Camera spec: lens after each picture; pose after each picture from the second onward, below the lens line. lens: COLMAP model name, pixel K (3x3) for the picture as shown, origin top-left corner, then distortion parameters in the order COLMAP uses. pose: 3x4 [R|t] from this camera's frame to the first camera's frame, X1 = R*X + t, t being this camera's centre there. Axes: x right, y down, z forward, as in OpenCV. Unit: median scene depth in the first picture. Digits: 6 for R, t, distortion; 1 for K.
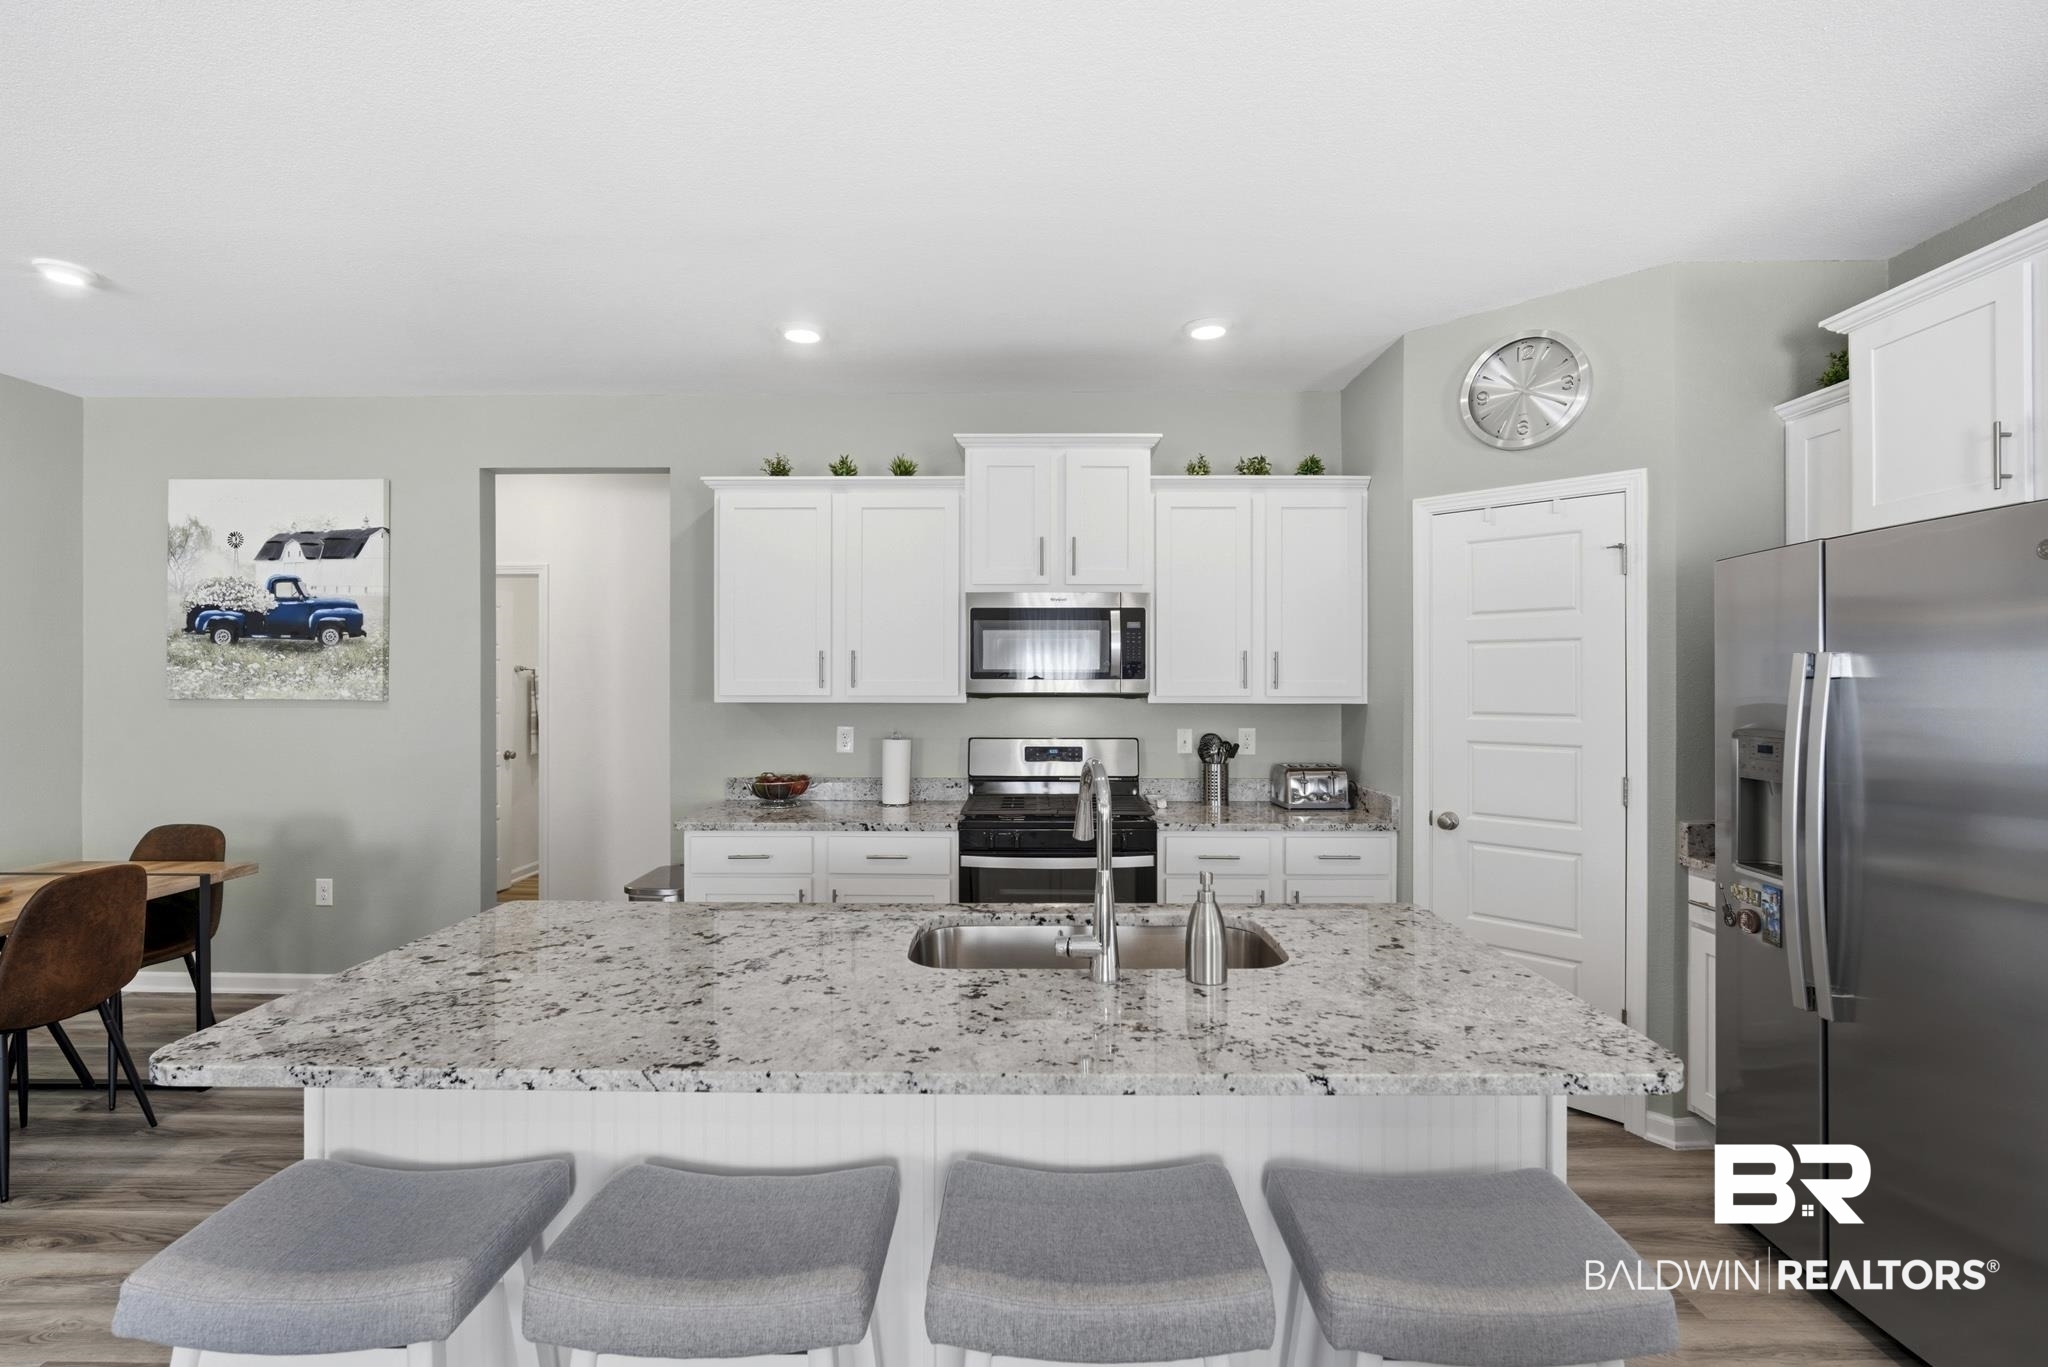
lens RADIAL K [[903.4, 0, 1022.3], [0, 903.4, 672.8], [0, 0, 1]] dist [-0.008503, 0.000278]
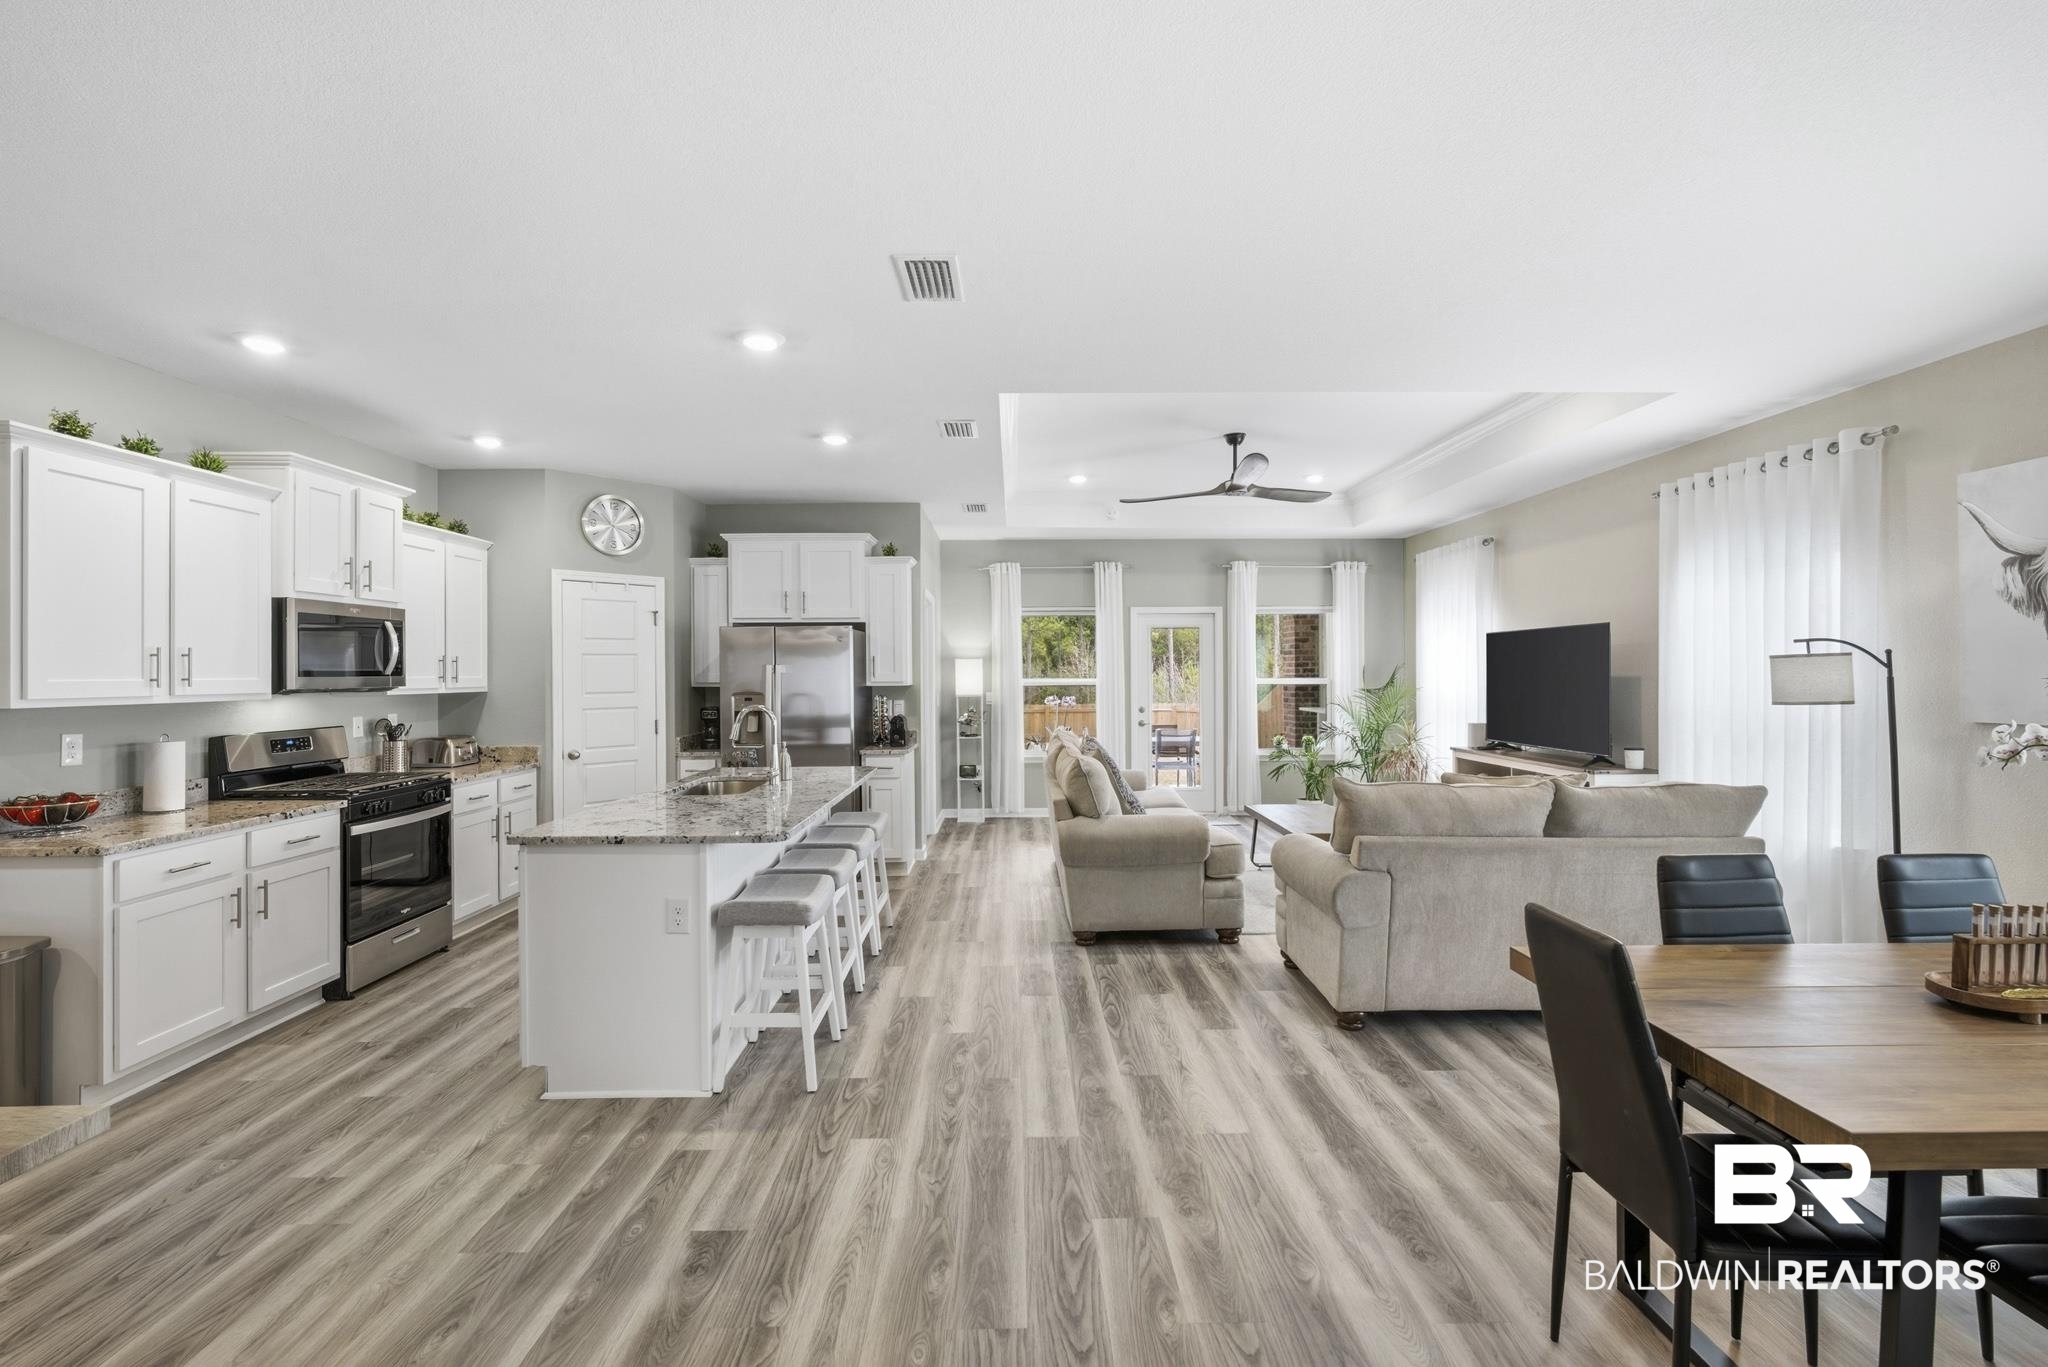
lens RADIAL K [[913.9, 0, 1020.7], [0, 913.9, 672.4], [0, 0, 1]] dist [-0.006495, 0.000281]
pose [[-0.022645, -0.001223, 0.999743, -1.126446], [-0.001727, 0.999998, 0.001184, -0.000833], [-0.999742, -0.001699, -0.022647, 0.136389]]
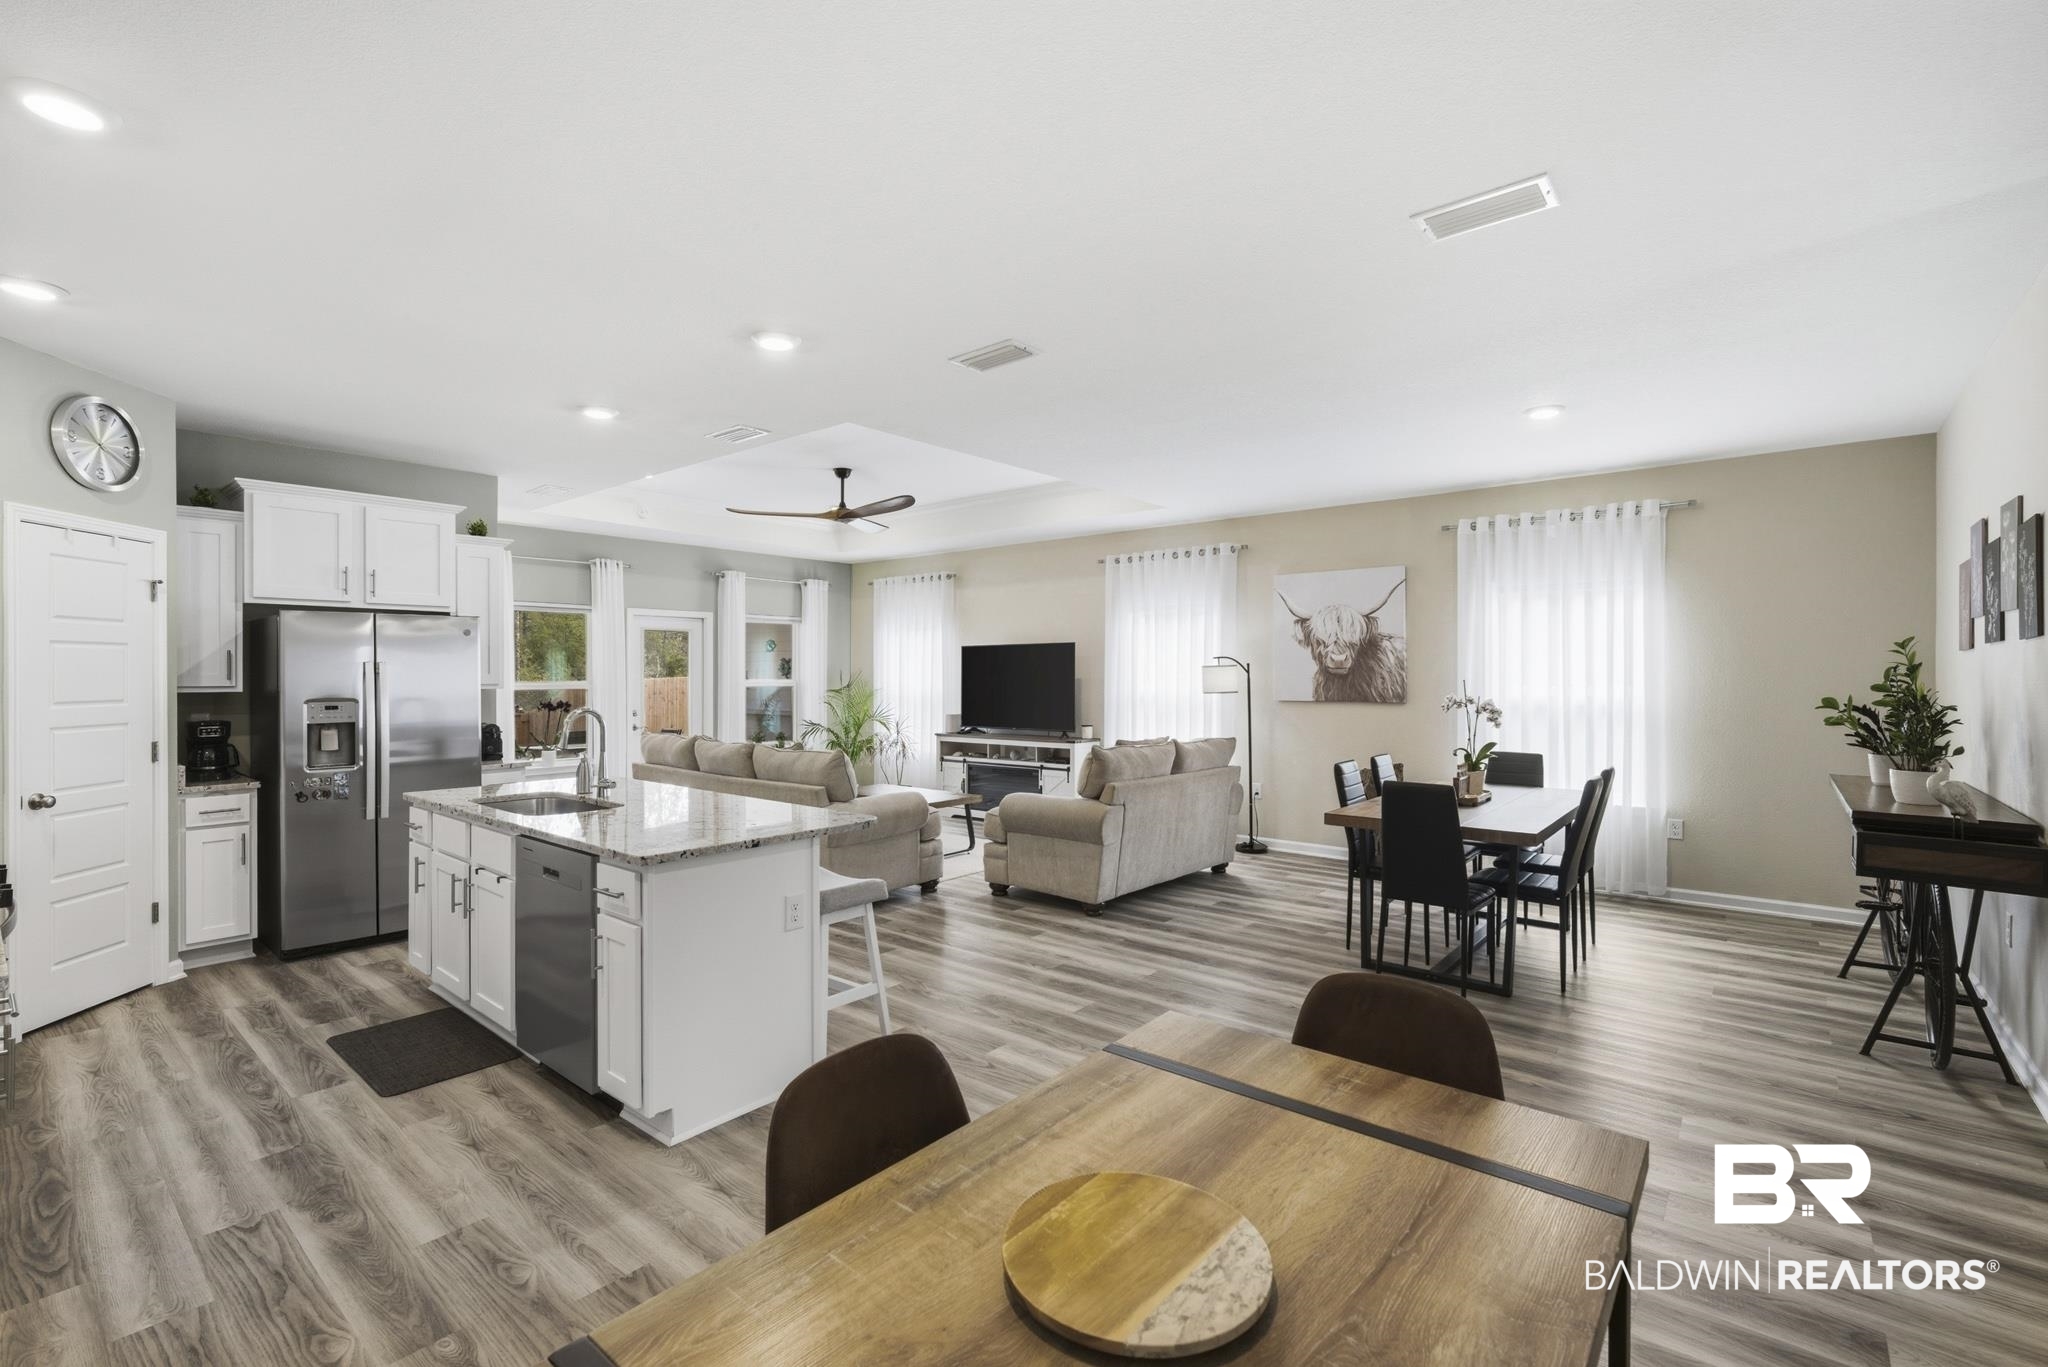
lens RADIAL K [[906.7, 0, 1019.7], [0, 906.7, 677.8], [0, 0, 1]] dist [-0.000693, 0.000249]
pose [[-0.771137, -0.002261, 0.636665, -0.982106], [-0.003839, 0.999992, -0.001097, 0.007299], [-0.636657, -0.003290, -0.771140, 0.916284]]
